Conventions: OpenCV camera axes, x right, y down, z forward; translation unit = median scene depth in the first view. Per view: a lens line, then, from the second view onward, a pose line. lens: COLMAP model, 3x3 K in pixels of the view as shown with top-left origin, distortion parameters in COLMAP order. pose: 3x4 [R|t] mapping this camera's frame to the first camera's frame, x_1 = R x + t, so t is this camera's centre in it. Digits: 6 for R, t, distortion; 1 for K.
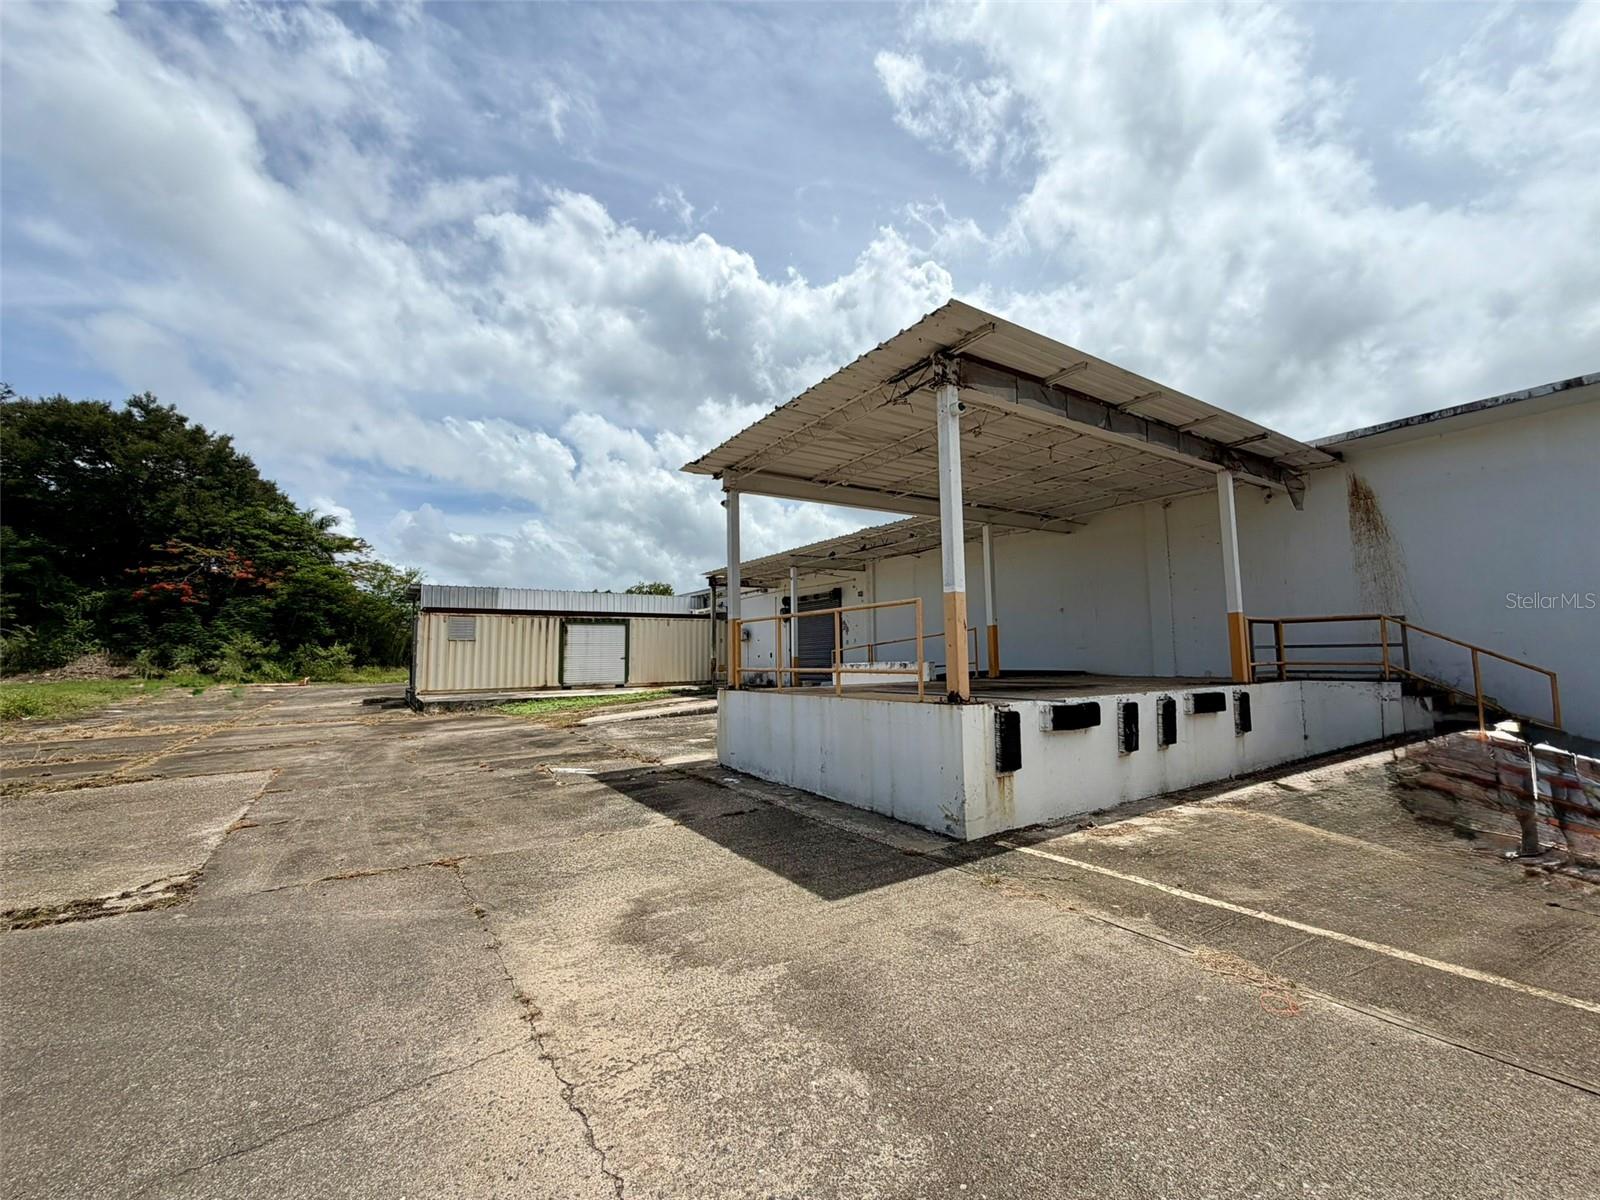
lens RADIAL K [[639.9, 0, 795.9], [0, 639.9, 601.3], [0, 0, 1]] dist [0.000008, 0.000150]
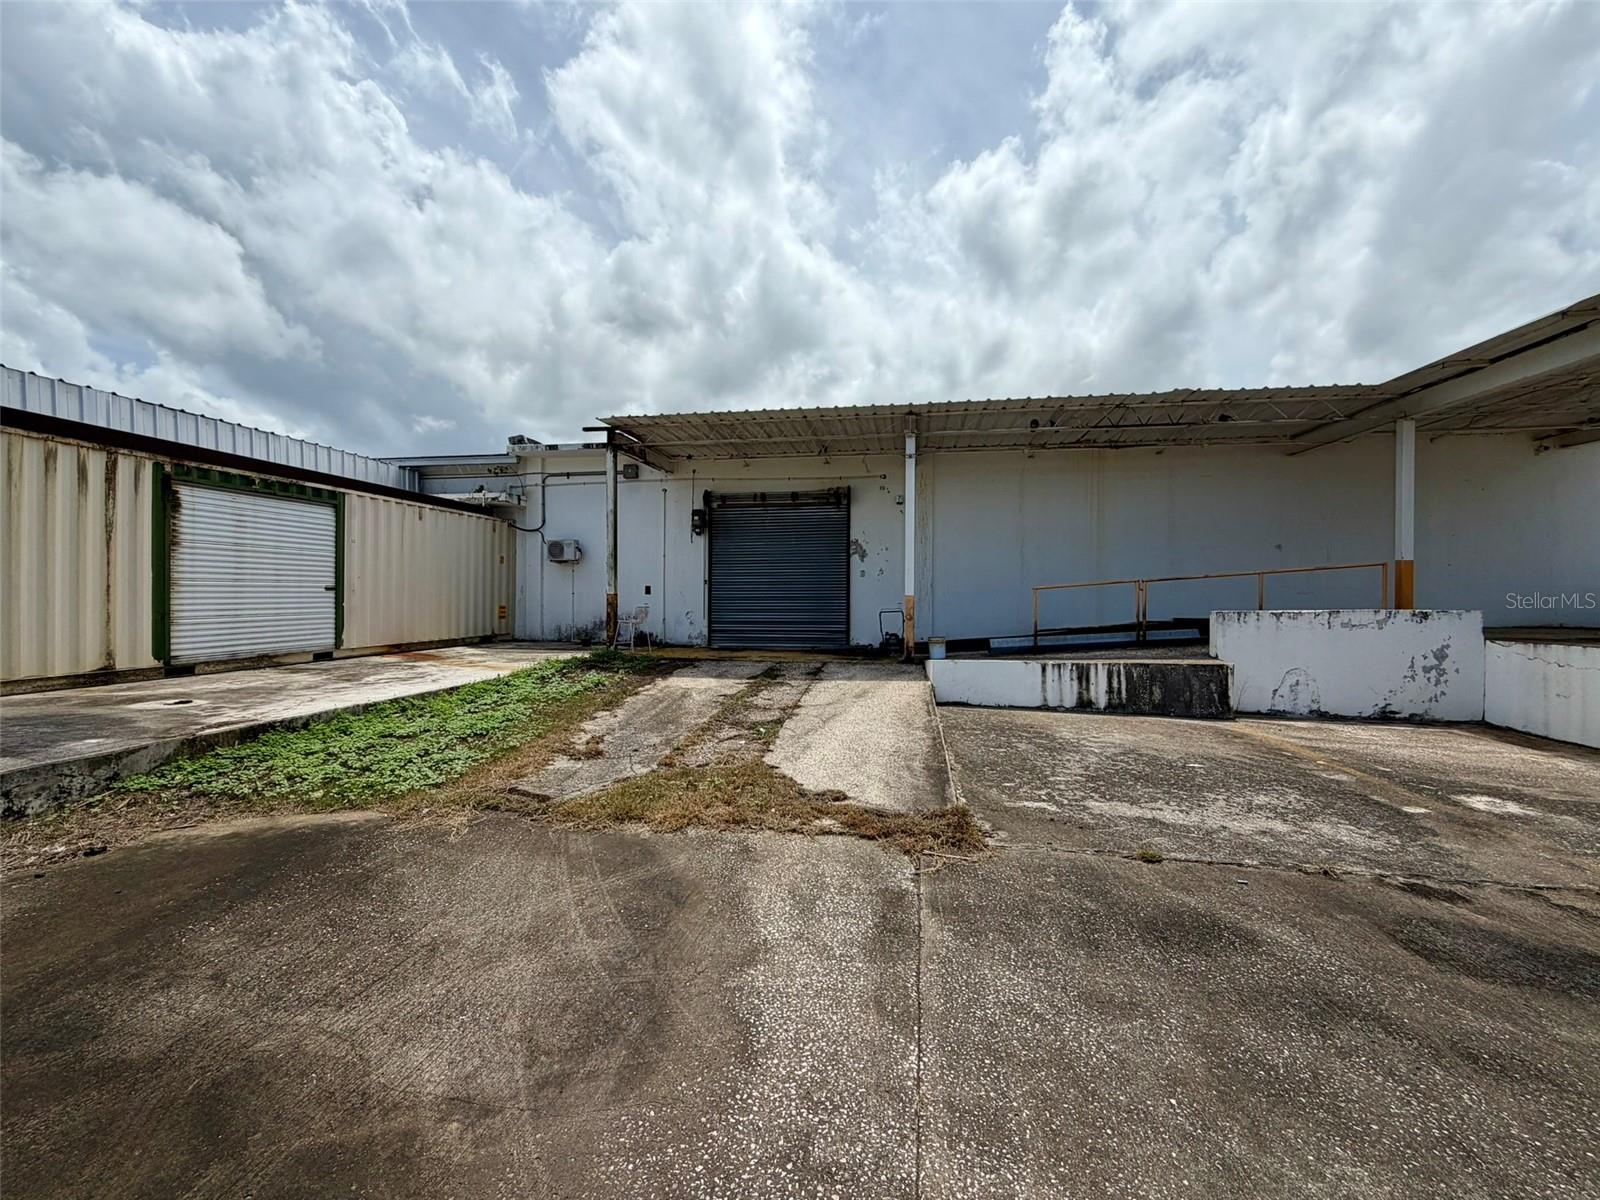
lens RADIAL K [[639.9, 0, 795.9], [0, 639.9, 601.3], [0, 0, 1]] dist [0.000008, 0.000150]
pose [[0.696058, 0.011401, 0.717895, -0.365732], [-0.080614, 0.994793, 0.062363, 0.049252], [-0.713446, -0.101281, 0.693352, 0.516086]]
